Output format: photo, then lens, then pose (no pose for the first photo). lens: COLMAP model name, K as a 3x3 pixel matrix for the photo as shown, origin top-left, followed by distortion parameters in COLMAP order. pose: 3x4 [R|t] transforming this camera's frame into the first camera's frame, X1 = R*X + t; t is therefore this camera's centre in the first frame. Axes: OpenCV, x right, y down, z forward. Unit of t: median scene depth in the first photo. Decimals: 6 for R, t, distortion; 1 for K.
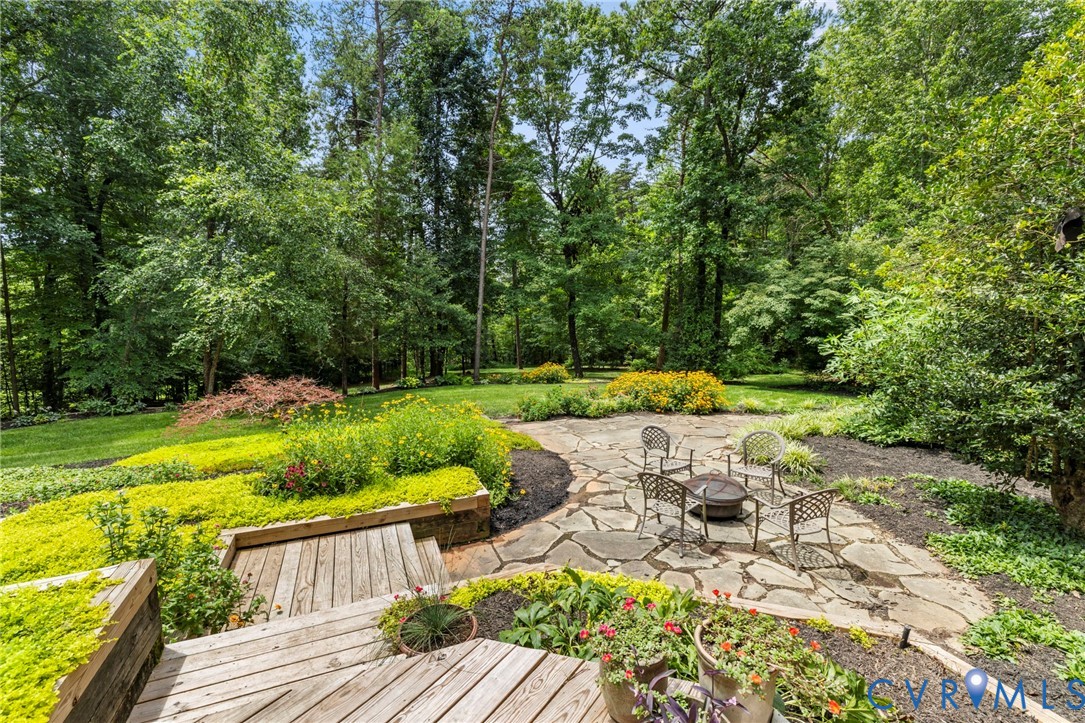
lens RADIAL K [[469.3, 0, 522.7], [0, 469.3, 360.9], [0, 0, 1]] dist [0.007490, 0.000273]
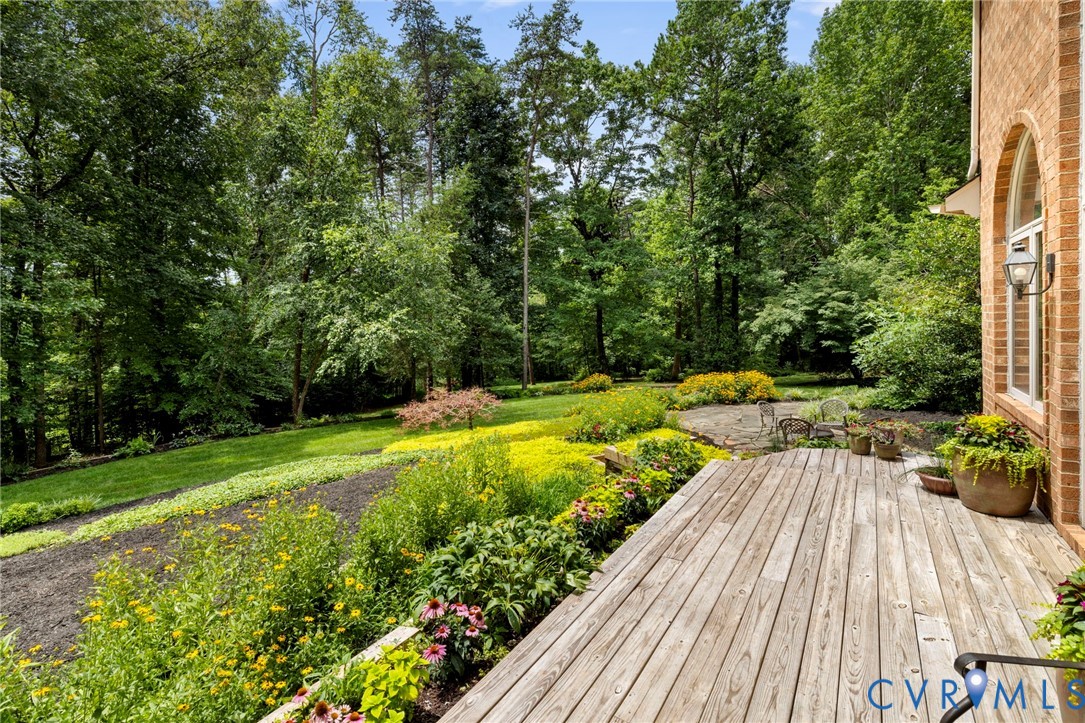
lens RADIAL K [[490.9, 0, 541.3], [0, 490.9, 341.2], [0, 0, 1]] dist [-0.000085, -0.000256]
pose [[0.996934, -0.042804, 0.065497, -0.176489], [0.047563, 0.996204, -0.072907, 0.007040], [-0.062128, 0.075799, 0.995186, -0.189499]]
